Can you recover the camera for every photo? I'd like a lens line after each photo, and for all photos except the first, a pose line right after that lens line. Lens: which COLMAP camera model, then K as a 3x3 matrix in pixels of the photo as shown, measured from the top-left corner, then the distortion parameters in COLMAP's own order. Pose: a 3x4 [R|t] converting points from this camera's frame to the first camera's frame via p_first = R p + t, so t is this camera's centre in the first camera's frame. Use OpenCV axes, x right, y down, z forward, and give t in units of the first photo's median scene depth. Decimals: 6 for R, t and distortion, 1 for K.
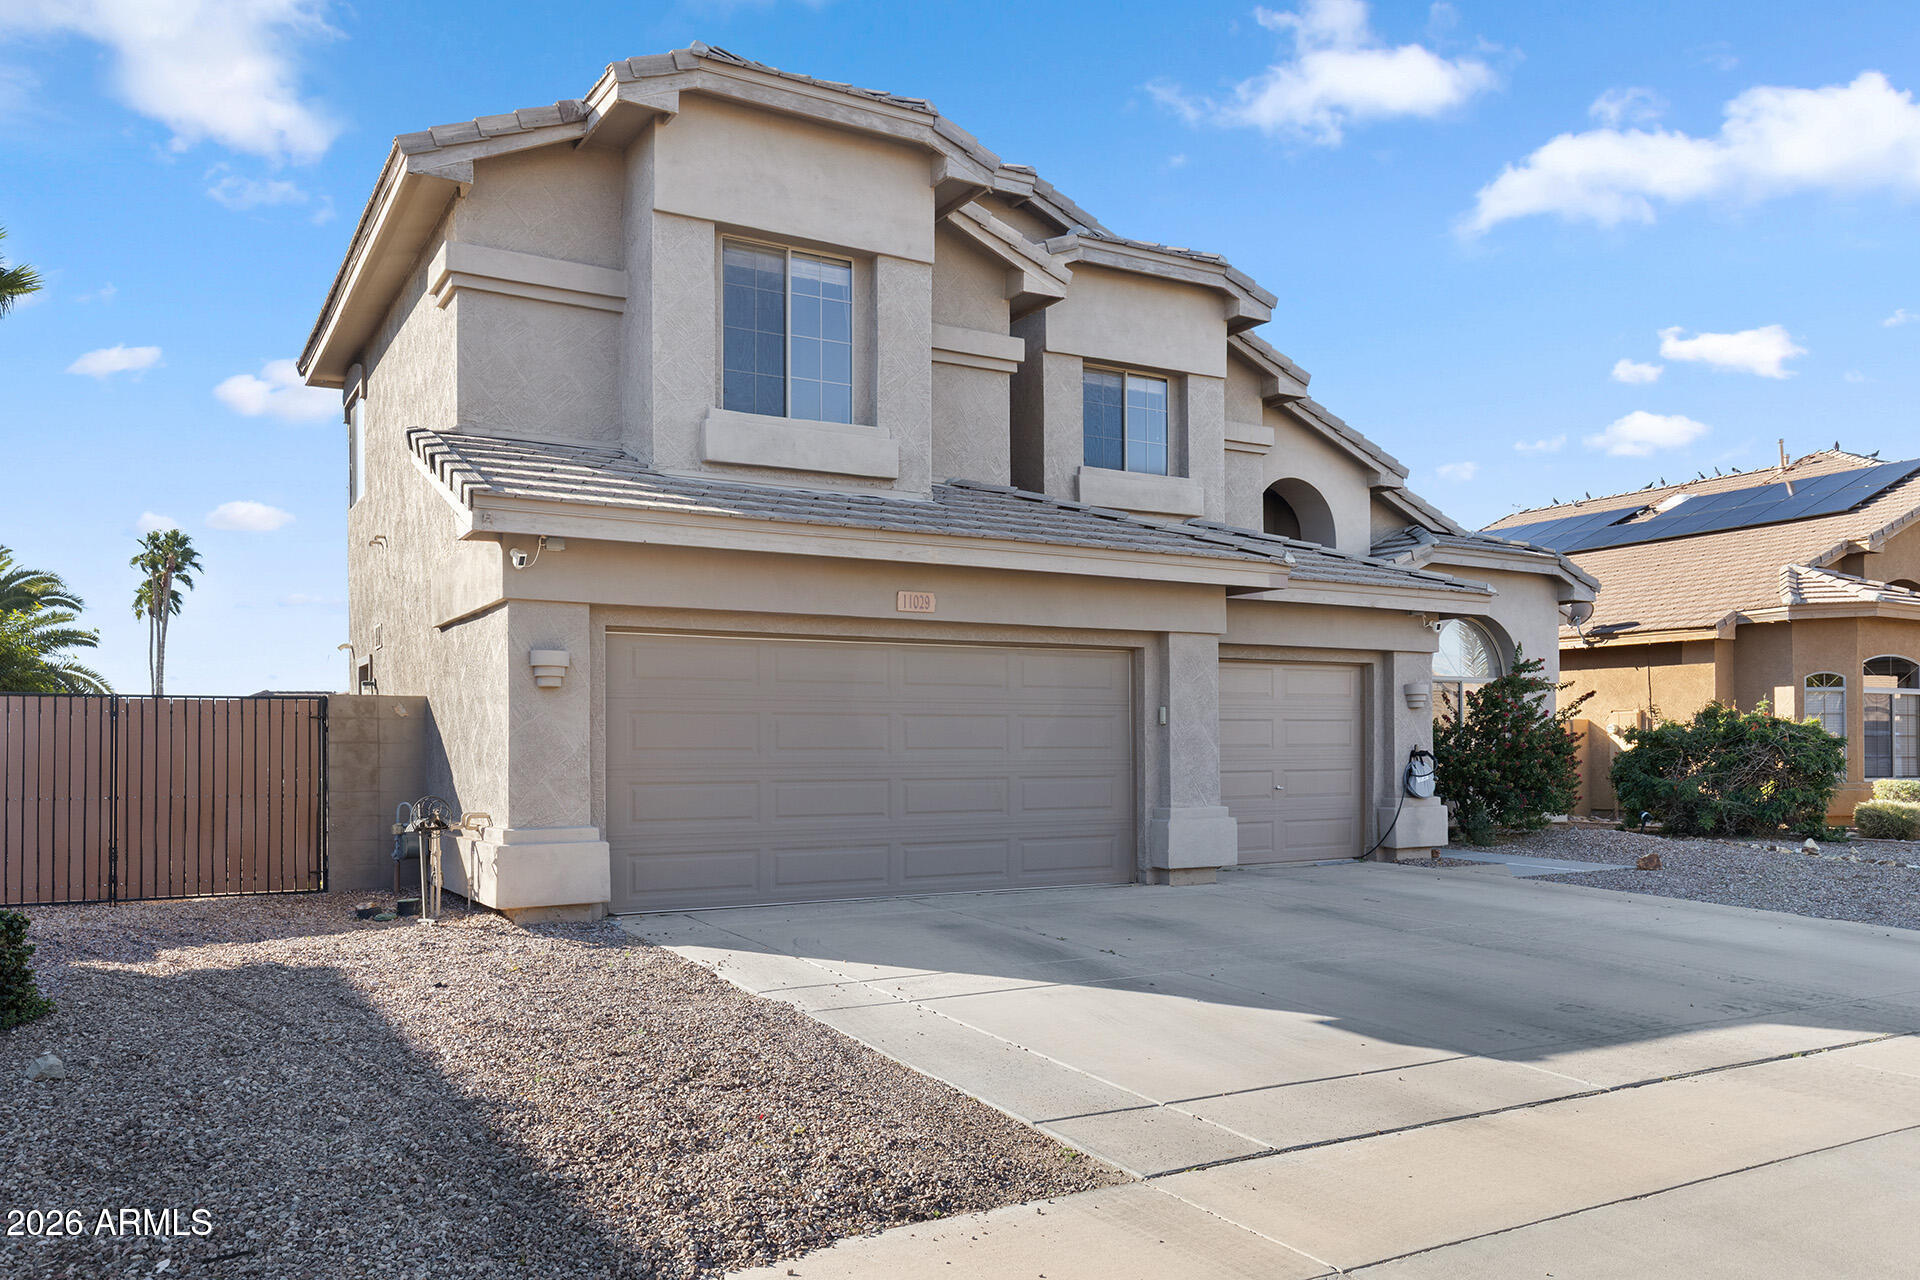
lens RADIAL K [[1423.5, 0, 959.3], [0, 1423.5, 750.9], [0, 0, 1]] dist [-0.003825, -0.001869]
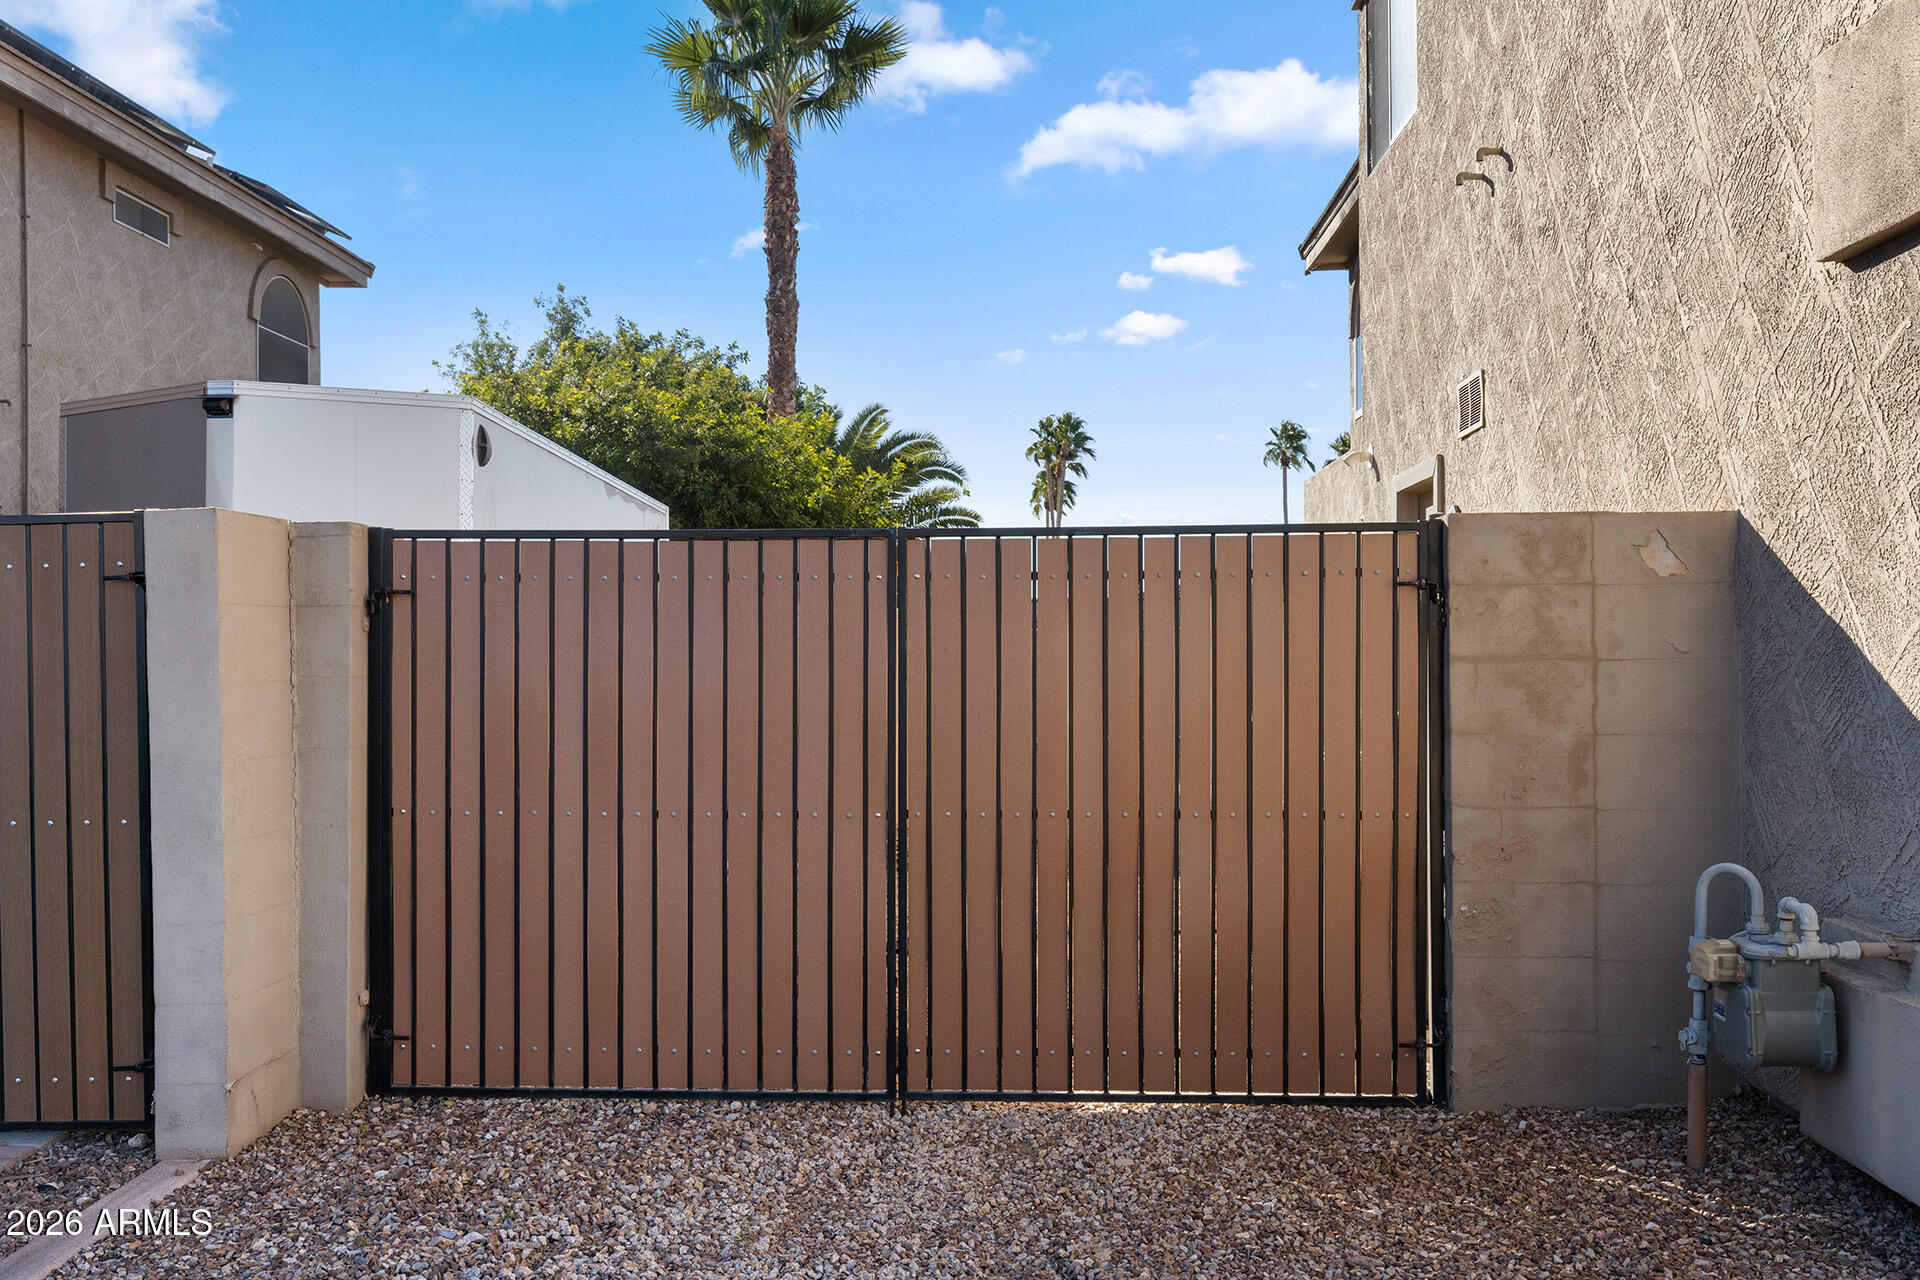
lens RADIAL K [[1657.1, 0, 960.0], [0, 1657.1, 640.0], [0, 0, 1]] dist [-0.001586, -0.000252]
pose [[0.841528, -0.008466, -0.540148, -0.165842], [0.005062, 0.999957, -0.007787, -0.003996], [0.540190, 0.003819, 0.841534, 0.307007]]
